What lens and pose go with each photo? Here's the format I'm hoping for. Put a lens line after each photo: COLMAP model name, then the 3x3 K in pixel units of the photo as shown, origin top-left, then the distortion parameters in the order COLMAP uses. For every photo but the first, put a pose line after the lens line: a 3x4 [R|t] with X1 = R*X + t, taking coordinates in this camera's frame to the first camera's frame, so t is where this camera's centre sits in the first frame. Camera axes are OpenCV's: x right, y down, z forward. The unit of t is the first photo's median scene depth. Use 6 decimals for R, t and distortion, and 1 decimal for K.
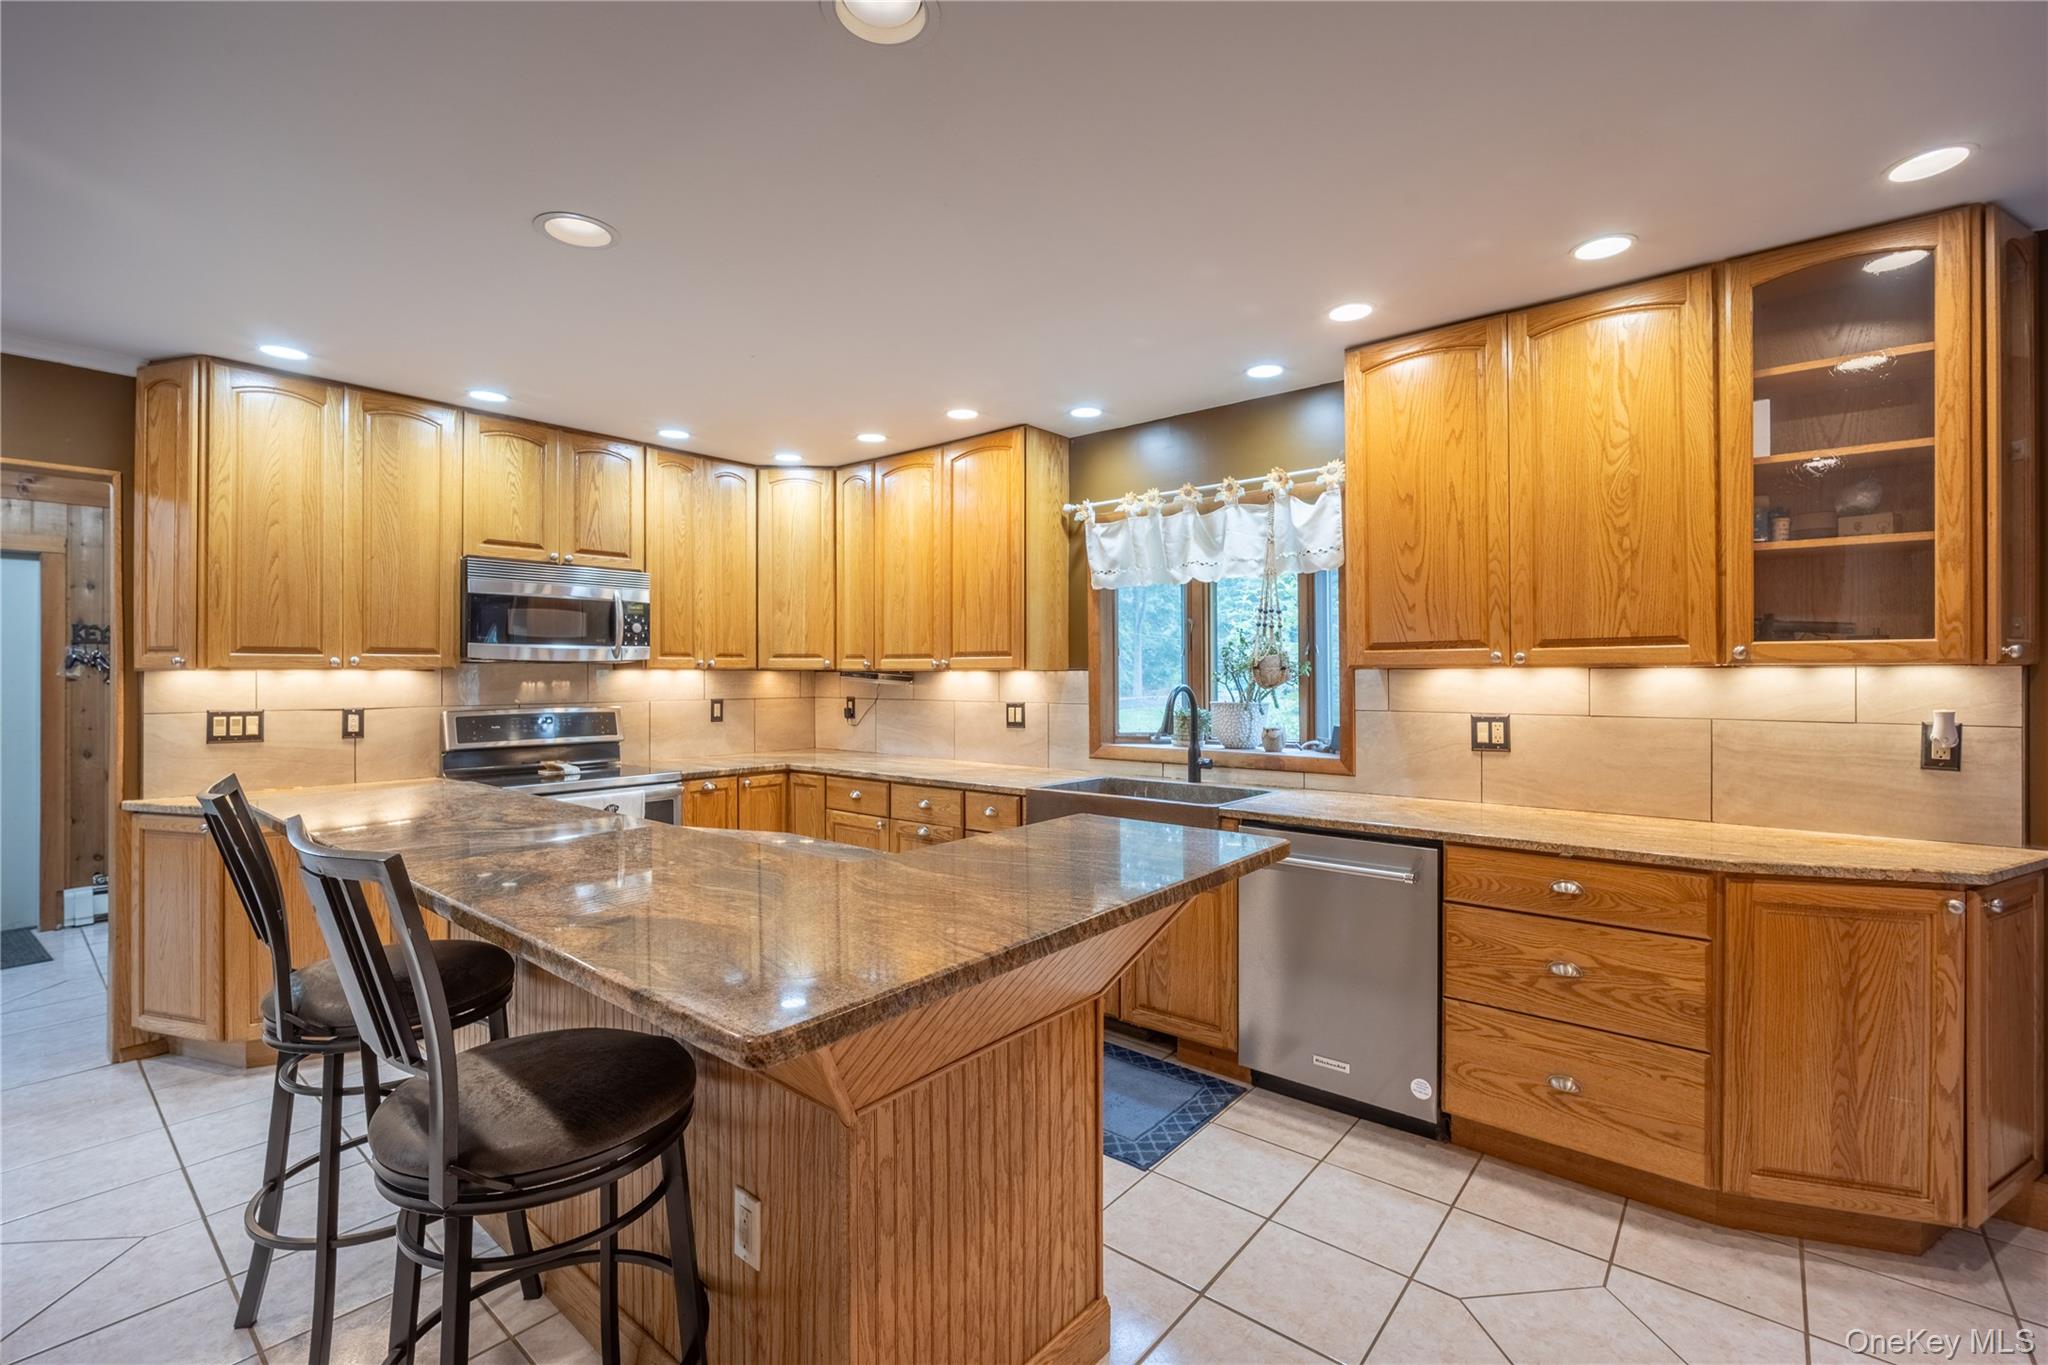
lens RADIAL K [[893.5, 0, 1018.8], [0, 893.5, 674.8], [0, 0, 1]] dist [-0.011784, 0.002044]
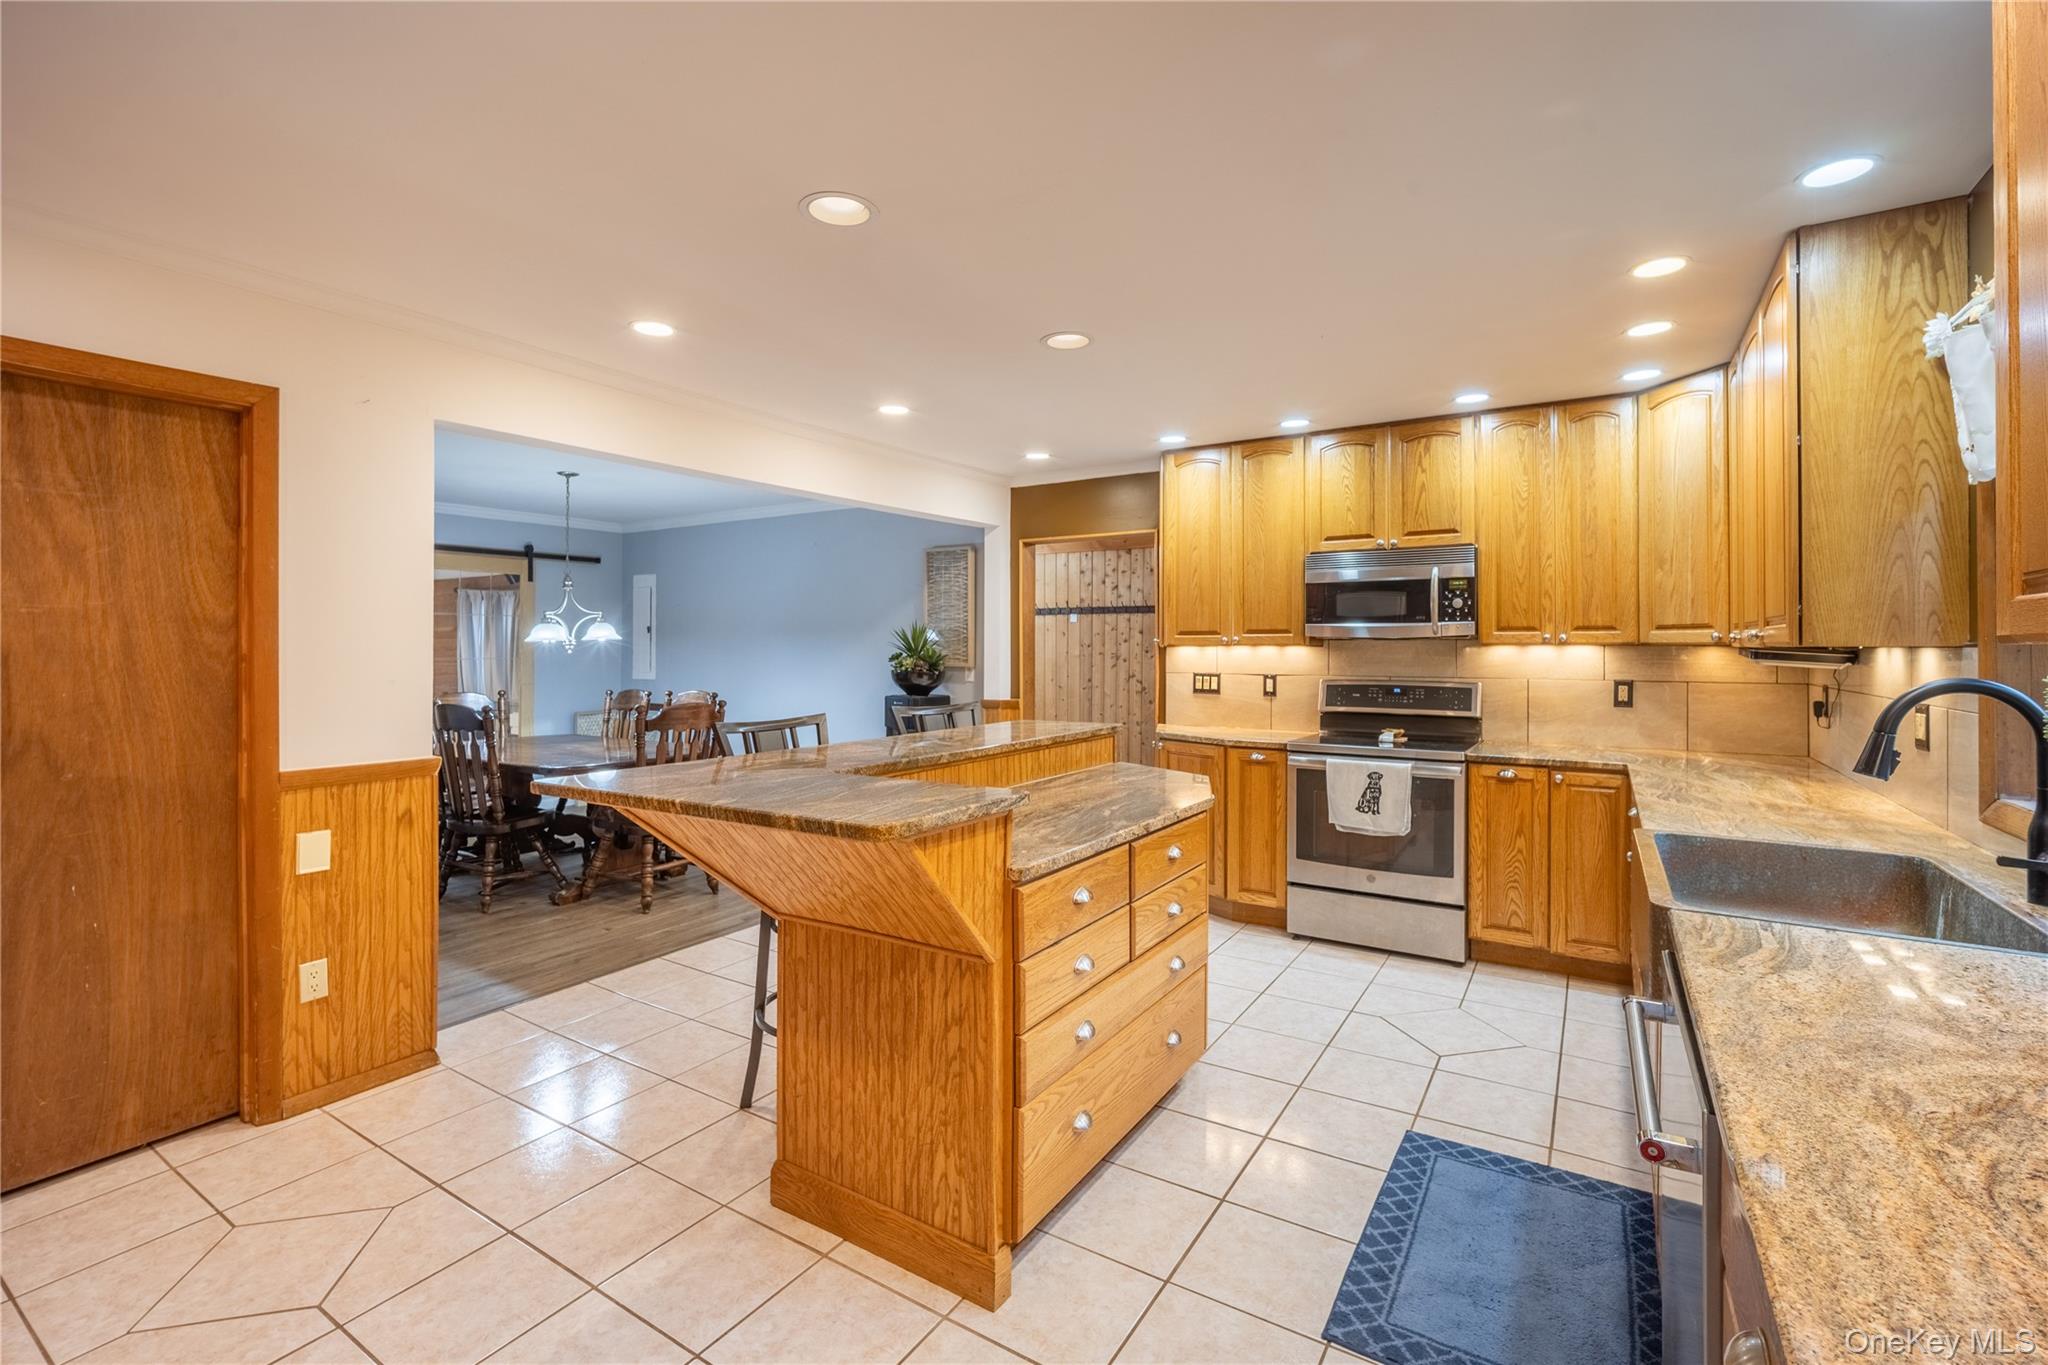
lens RADIAL K [[893.5, 0, 1015.0], [0, 893.5, 644.9], [0, 0, 1]] dist [-0.011784, 0.002044]
pose [[0.134284, -0.000384, -0.990943, 0.511600], [-0.001823, 0.999998, -0.000635, -0.005097], [0.990941, 0.001892, 0.134283, 0.402954]]
